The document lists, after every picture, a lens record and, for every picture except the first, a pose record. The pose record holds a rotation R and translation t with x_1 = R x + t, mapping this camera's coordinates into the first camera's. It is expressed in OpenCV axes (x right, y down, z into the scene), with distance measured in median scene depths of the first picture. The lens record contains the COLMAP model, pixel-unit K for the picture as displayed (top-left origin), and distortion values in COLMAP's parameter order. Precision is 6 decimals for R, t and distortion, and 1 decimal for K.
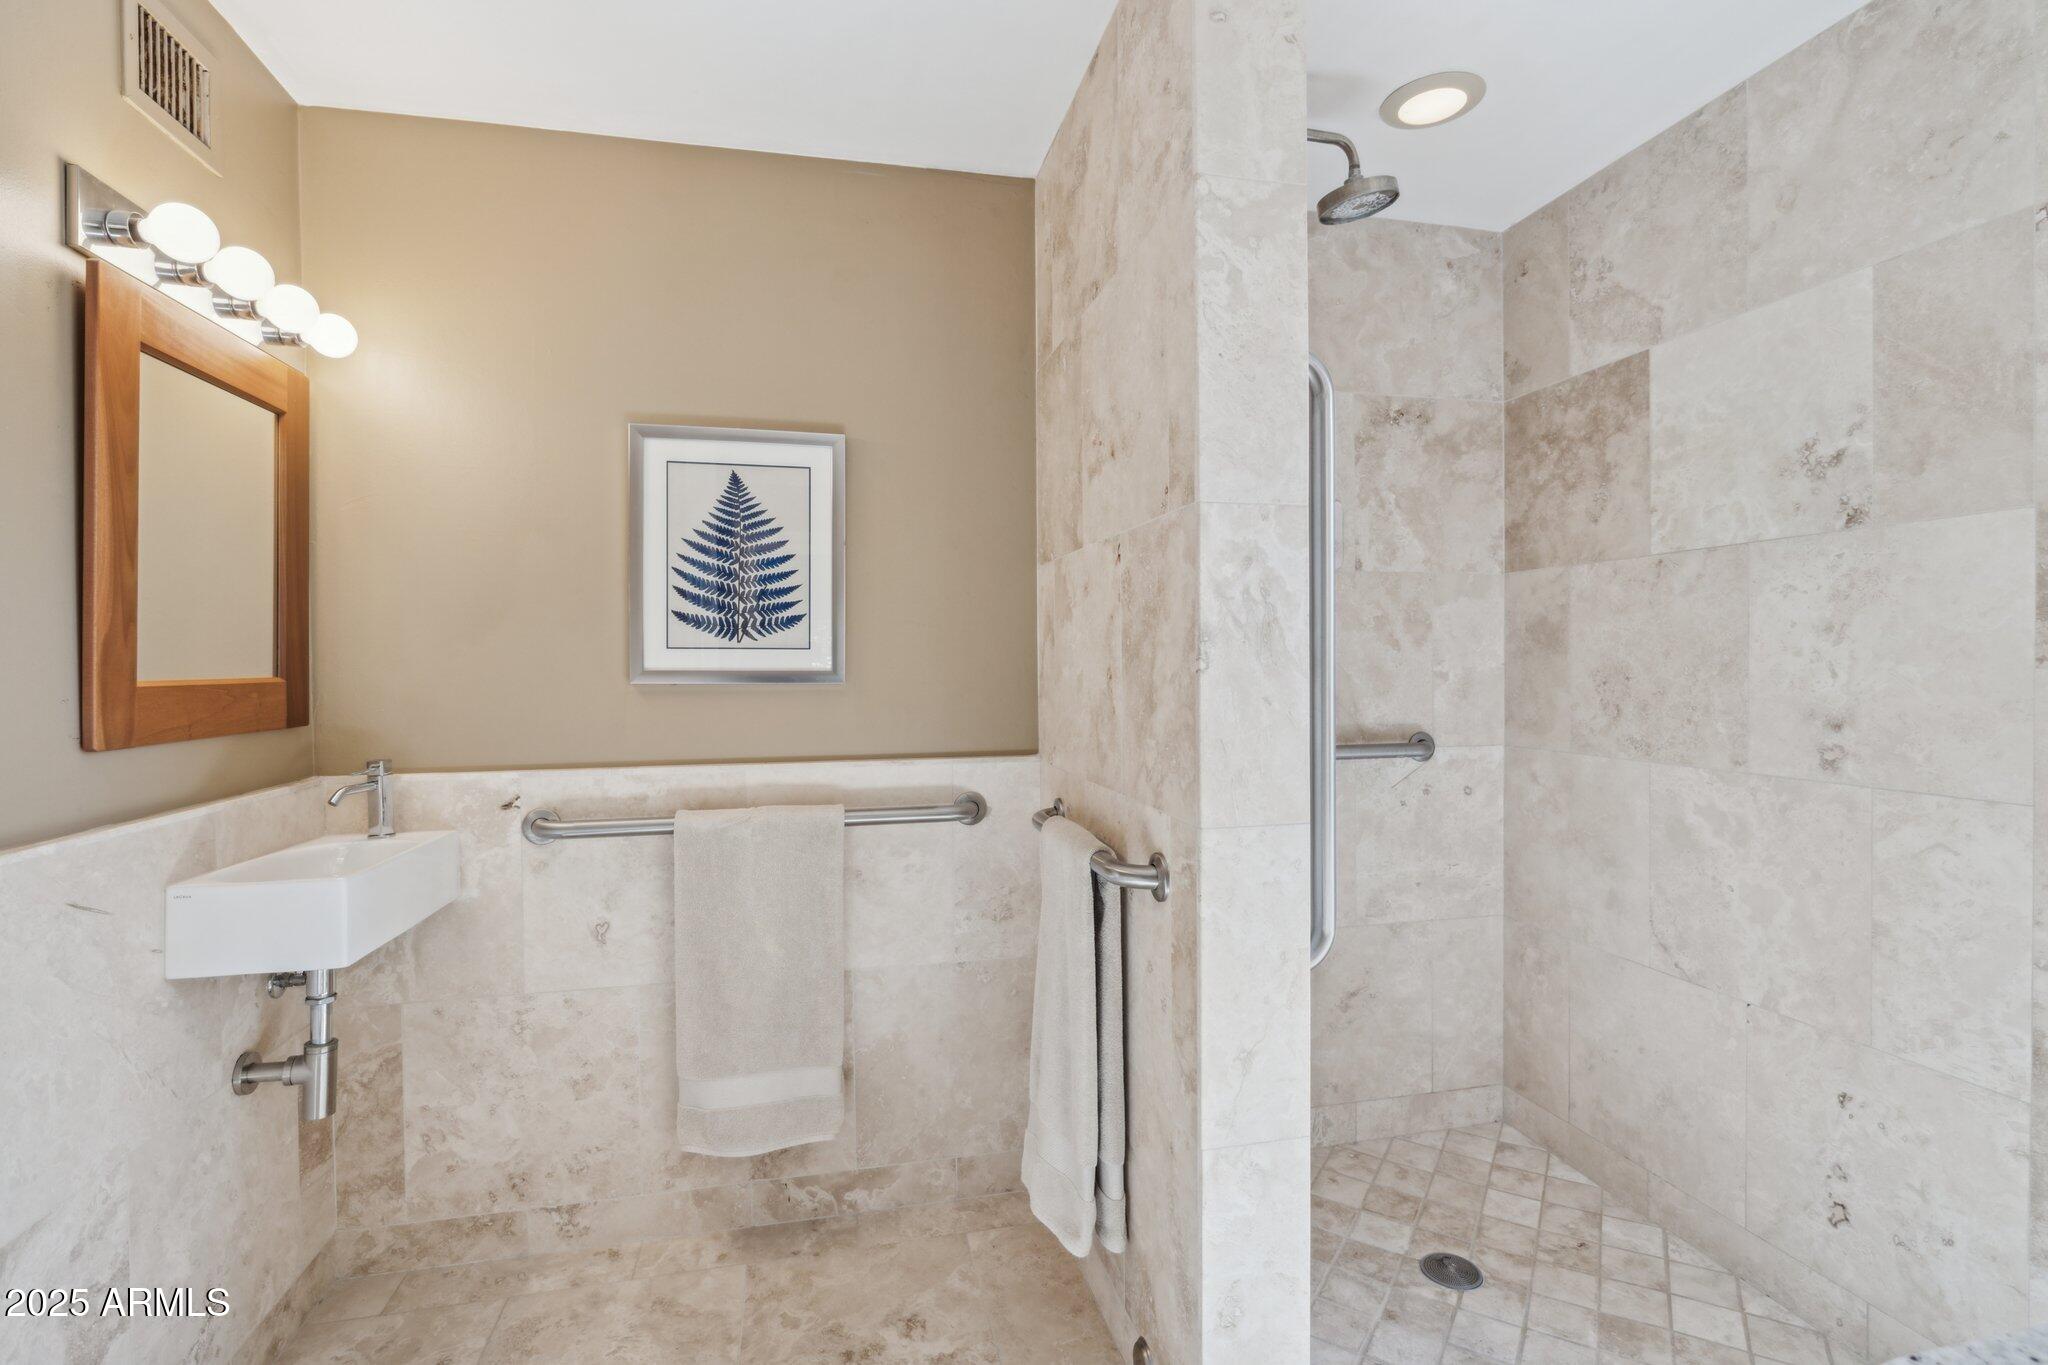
lens RADIAL K [[1001.7, 0, 1028.7], [0, 1001.7, 661.7], [0, 0, 1]] dist [-0.003744, -0.000329]
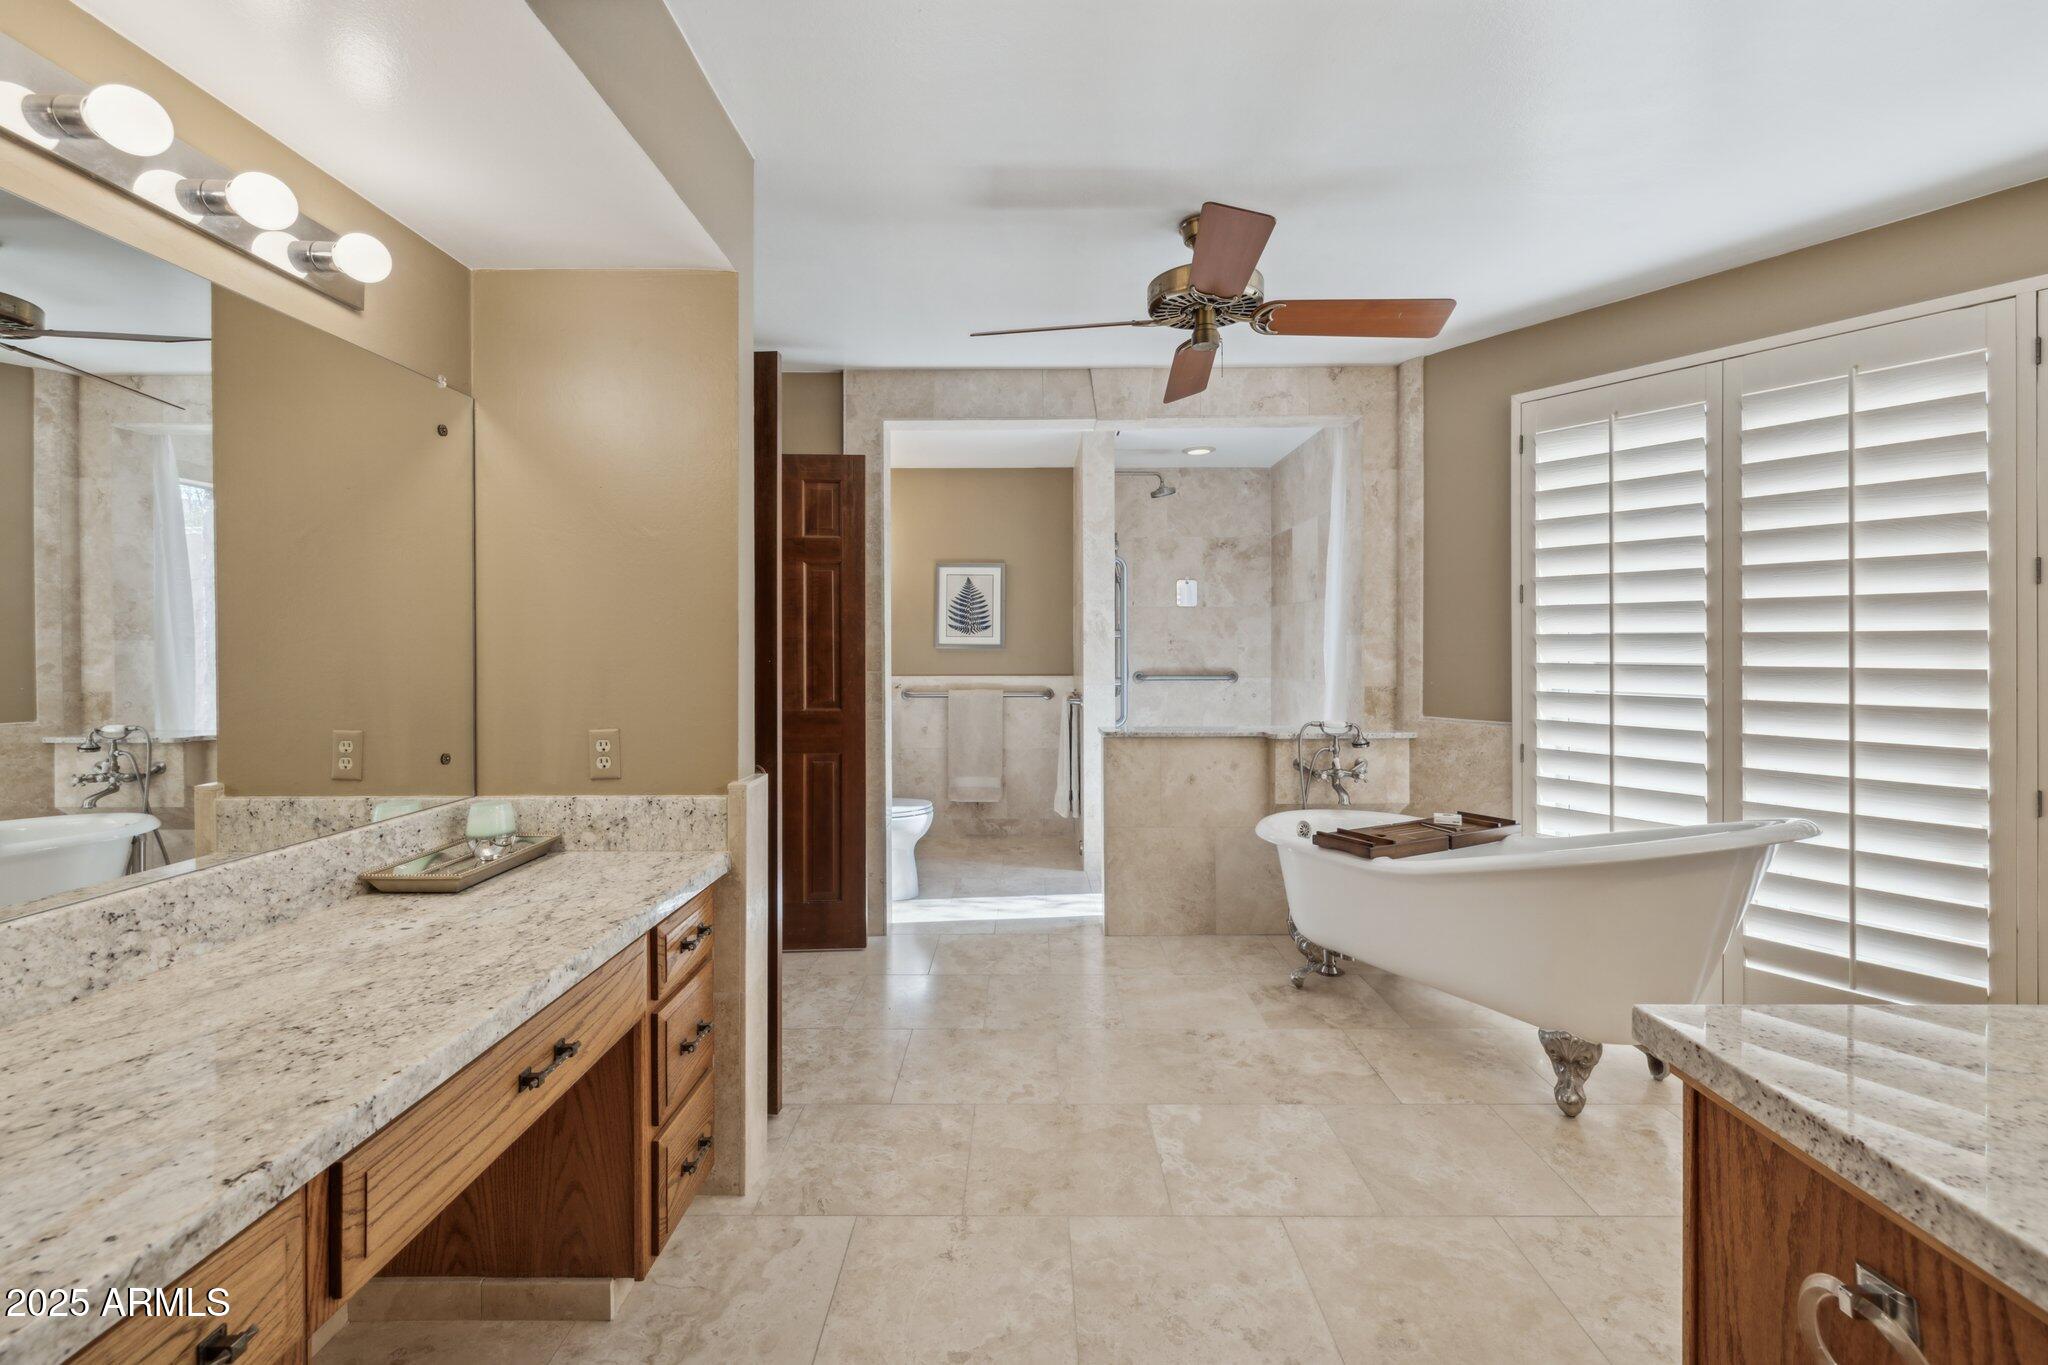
lens RADIAL K [[879.1, 0, 1020.7], [0, 879.1, 649.8], [0, 0, 1]] dist [-0.000812, 0.000236]
pose [[0.974372, 0.008677, -0.224774, 0.434369], [-0.007301, 0.999949, 0.006951, 0.007146], [0.224823, -0.005131, 0.974386, -1.466862]]
